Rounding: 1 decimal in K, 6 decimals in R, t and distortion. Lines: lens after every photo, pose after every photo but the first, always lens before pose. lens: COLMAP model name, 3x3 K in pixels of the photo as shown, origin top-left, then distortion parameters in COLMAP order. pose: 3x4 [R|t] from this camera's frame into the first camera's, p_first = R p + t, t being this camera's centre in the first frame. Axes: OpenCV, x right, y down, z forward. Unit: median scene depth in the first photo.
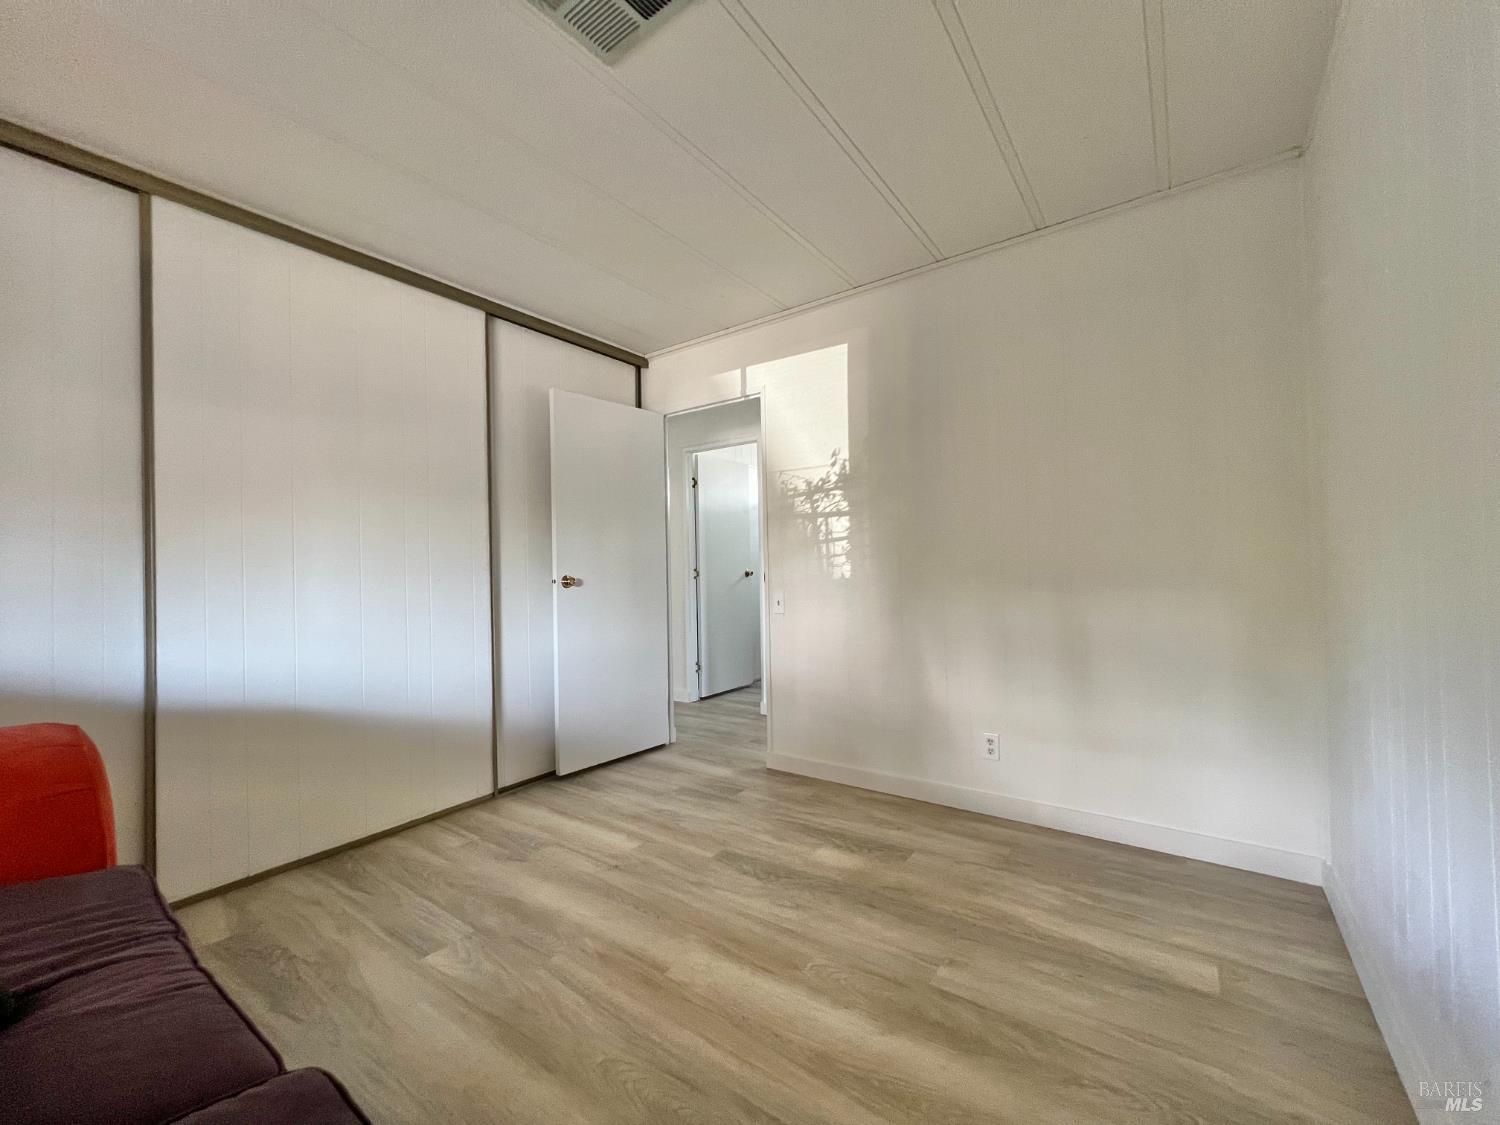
lens RADIAL K [[605.8, 0, 750.4], [0, 605.8, 560.3], [0, 0, 1]] dist [0.000233, 0.000591]
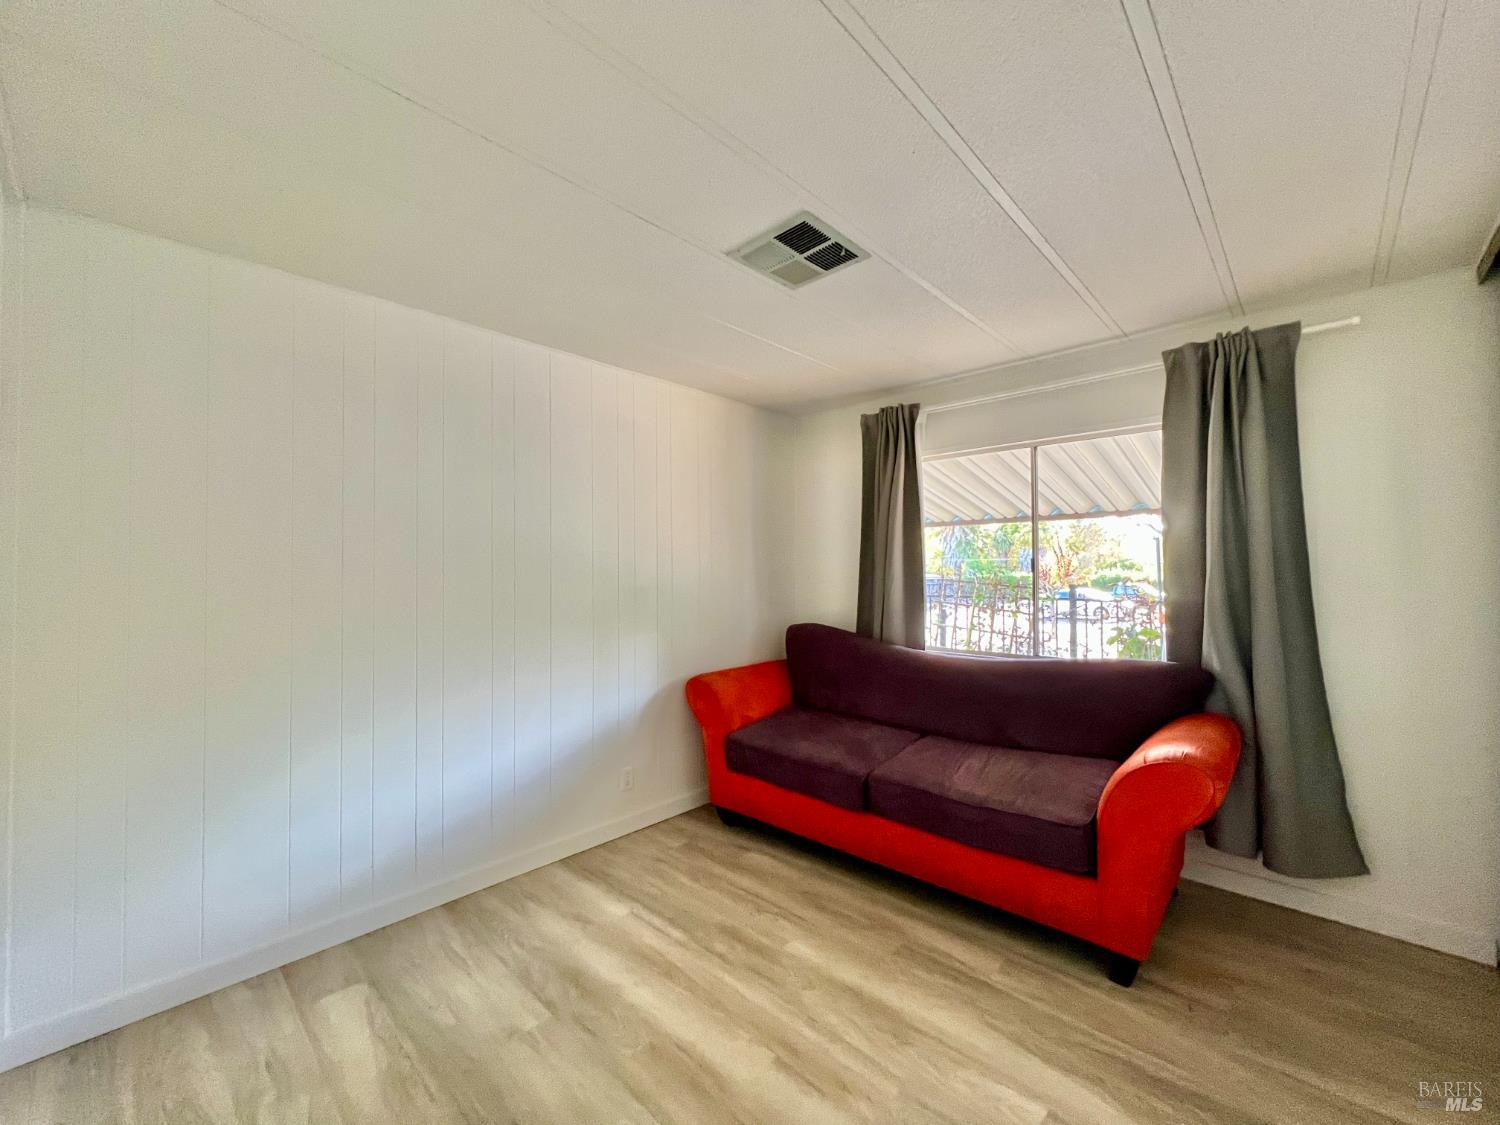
lens RADIAL K [[602.9, 0, 748.4], [0, 602.9, 564.7], [0, 0, 1]] dist [-0.000805, 0.000190]
pose [[-0.990474, 0.023359, 0.135701, -0.259024], [0.019775, 0.999421, -0.027695, -0.144176], [-0.136269, -0.024748, -0.990363, 2.096882]]
